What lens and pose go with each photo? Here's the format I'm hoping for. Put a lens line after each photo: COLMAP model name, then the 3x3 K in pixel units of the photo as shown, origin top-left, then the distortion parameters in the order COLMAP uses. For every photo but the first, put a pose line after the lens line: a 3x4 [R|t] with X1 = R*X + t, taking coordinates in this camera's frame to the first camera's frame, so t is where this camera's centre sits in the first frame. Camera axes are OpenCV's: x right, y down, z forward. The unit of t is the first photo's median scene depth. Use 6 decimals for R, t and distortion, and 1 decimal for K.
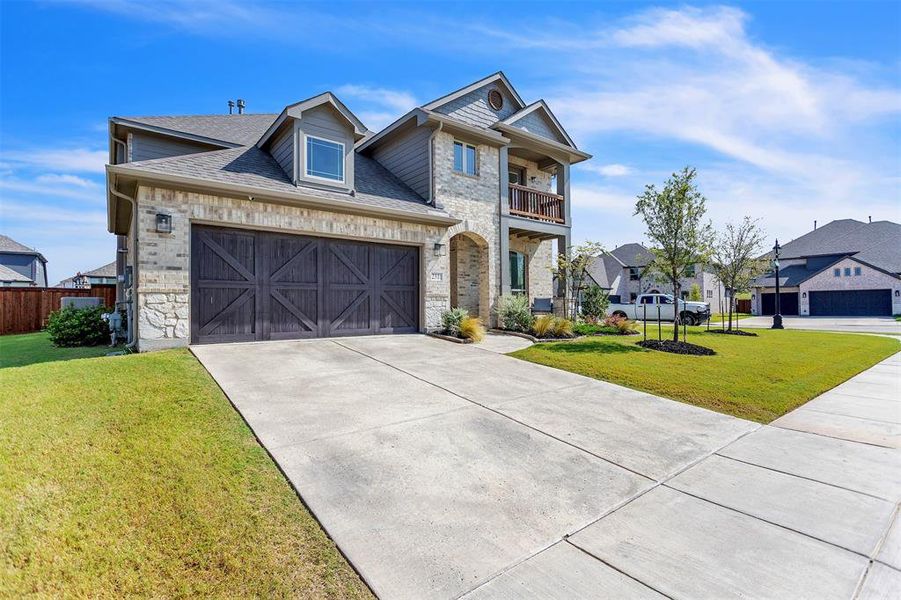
lens RADIAL K [[435.0, 0, 450.5], [0, 435.0, 304.9], [0, 0, 1]] dist [0.003786, 0.001531]
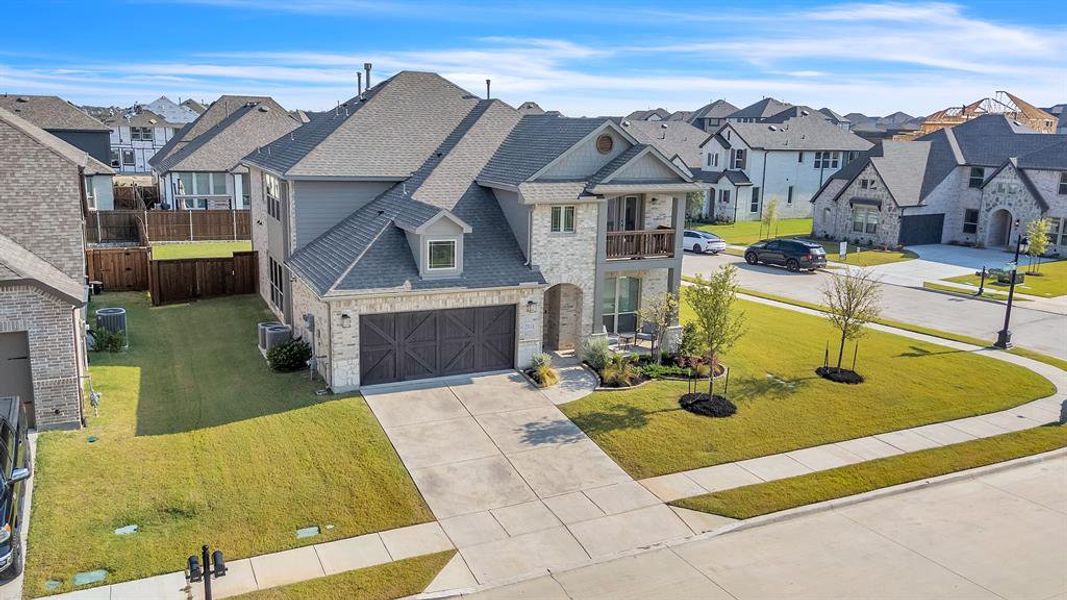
lens RADIAL K [[827.0, 0, 534.0], [0, 827.0, 295.1], [0, 0, 1]] dist [0.034939, -0.007078]
pose [[0.974444, 0.071778, -0.212853, 0.579693], [-0.029352, 0.980135, 0.196147, -0.749904], [0.222704, -0.184886, 0.957194, -1.509960]]
